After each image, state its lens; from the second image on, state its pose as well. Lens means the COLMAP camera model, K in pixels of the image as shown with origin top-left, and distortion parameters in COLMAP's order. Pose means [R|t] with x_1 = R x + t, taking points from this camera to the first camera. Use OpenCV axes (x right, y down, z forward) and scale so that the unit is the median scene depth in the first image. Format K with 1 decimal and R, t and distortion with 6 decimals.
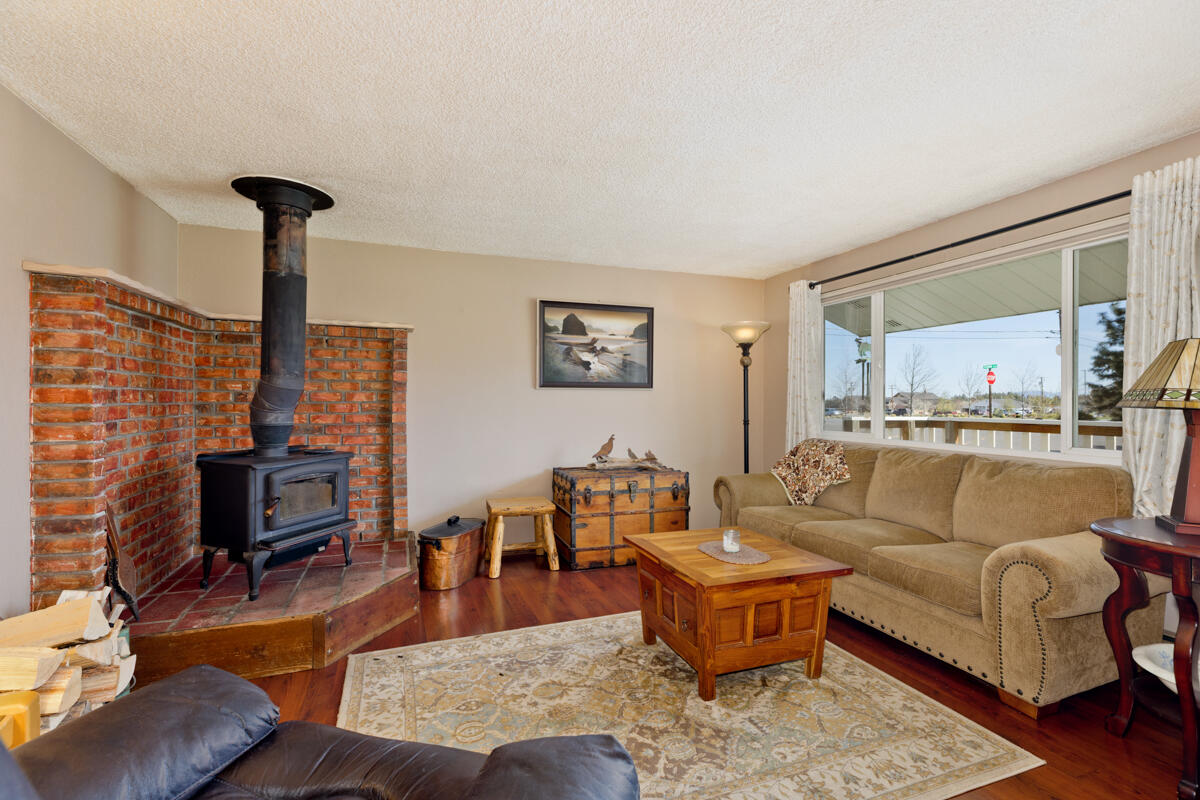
lens RADIAL K [[533.7, 0, 601.1], [0, 533.7, 400.1], [0, 0, 1]] dist [0.005422, -0.000505]
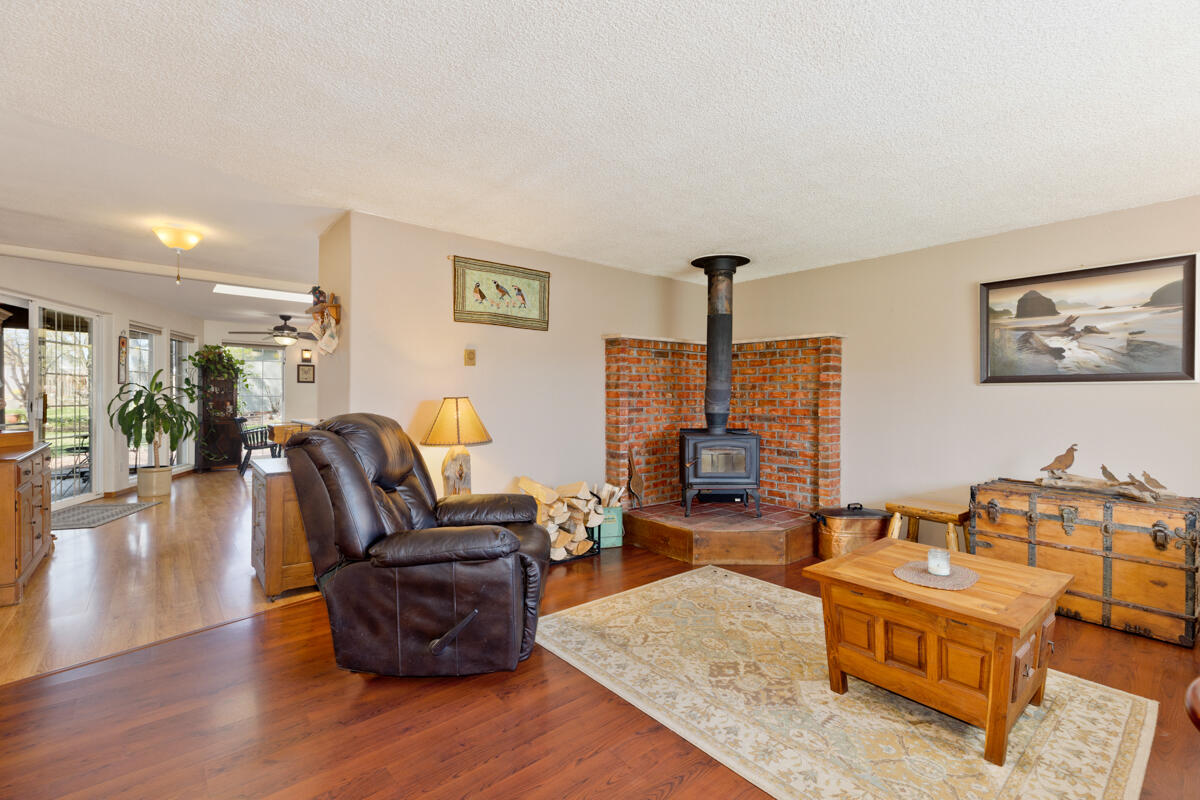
lens RADIAL K [[533.7, 0, 601.1], [0, 533.7, 400.1], [0, 0, 1]] dist [0.005422, -0.000505]
pose [[0.334062, 0.006263, -0.942530, 0.731341], [-0.004003, 0.999978, 0.005226, 0.002304], [0.942542, 0.002027, 0.334080, 0.173395]]
